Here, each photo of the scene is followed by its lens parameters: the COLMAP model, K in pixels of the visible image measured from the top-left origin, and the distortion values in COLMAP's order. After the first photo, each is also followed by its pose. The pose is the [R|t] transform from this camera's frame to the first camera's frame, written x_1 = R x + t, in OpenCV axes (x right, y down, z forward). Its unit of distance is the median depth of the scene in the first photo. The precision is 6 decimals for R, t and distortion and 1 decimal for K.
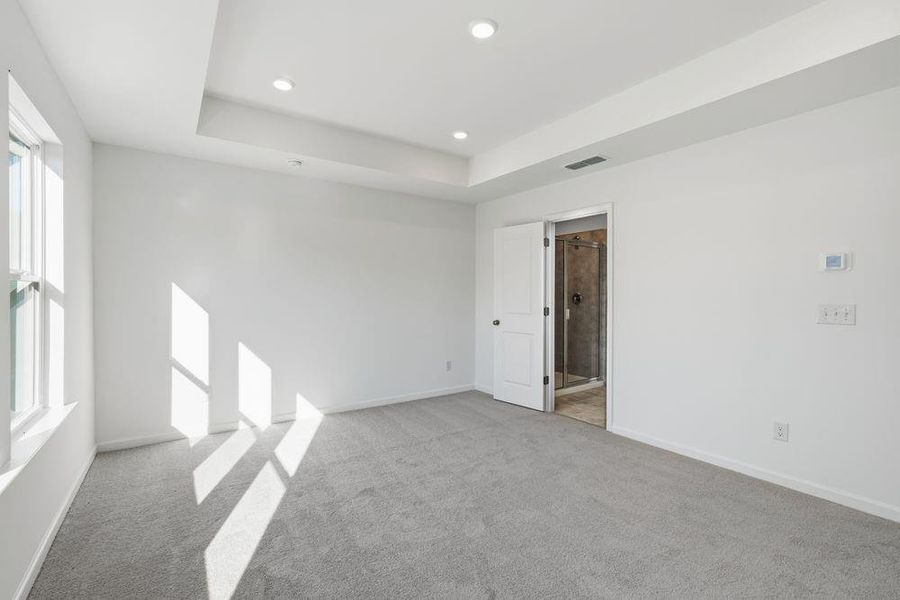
lens RADIAL K [[399.9, 0, 449.0], [0, 399.9, 296.1], [0, 0, 1]] dist [-0.018744, 0.008041]
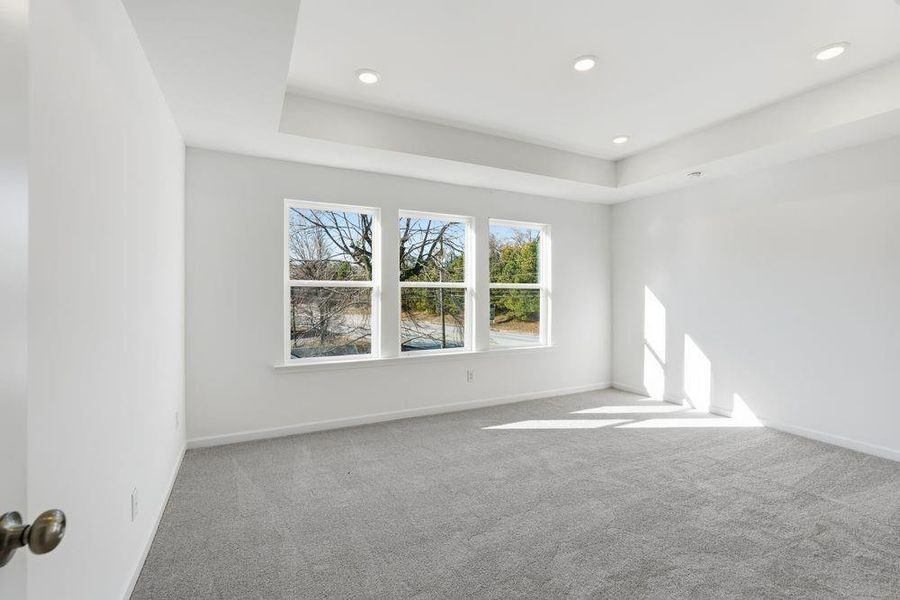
lens RADIAL K [[399.9, 0, 449.0], [0, 399.9, 296.1], [0, 0, 1]] dist [-0.018744, 0.008041]
pose [[-0.143732, 0.006506, -0.989595, 0.810222], [-0.006051, 0.999954, 0.007452, -0.002650], [0.989598, 0.007059, -0.143686, 0.494775]]
